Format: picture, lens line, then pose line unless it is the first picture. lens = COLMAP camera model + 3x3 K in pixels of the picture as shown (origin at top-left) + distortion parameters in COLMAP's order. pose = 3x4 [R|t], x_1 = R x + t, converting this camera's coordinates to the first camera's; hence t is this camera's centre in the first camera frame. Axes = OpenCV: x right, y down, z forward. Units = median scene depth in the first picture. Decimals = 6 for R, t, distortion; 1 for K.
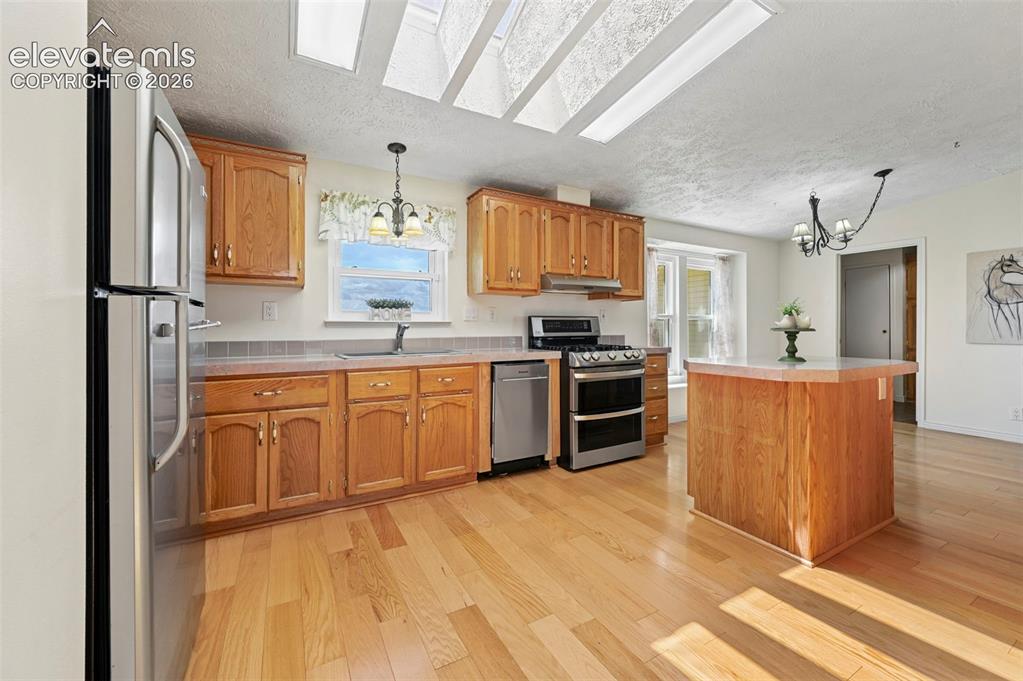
lens RADIAL K [[410.8, 0, 515.0], [0, 410.8, 323.9], [0, 0, 1]] dist [-0.001166, -0.000116]
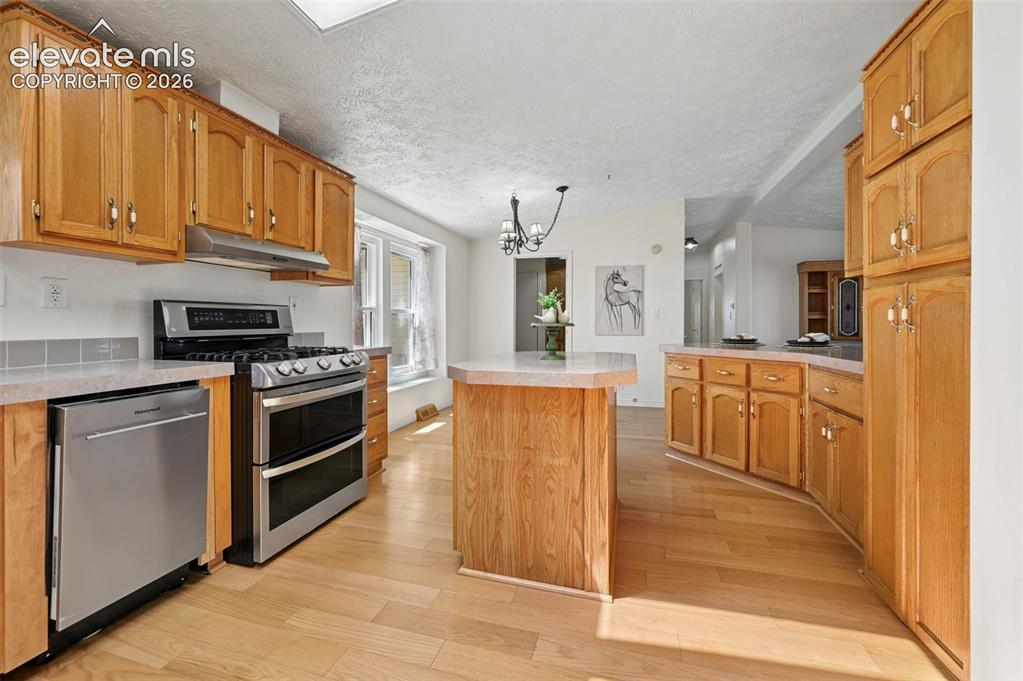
lens RADIAL K [[410.8, 0, 515.0], [0, 410.8, 323.9], [0, 0, 1]] dist [-0.001166, -0.000116]
pose [[0.708692, 0.000612, 0.705518, -0.012829], [-0.008357, 0.999937, 0.007527, 0.004944], [-0.705469, -0.011231, 0.708652, 0.299391]]
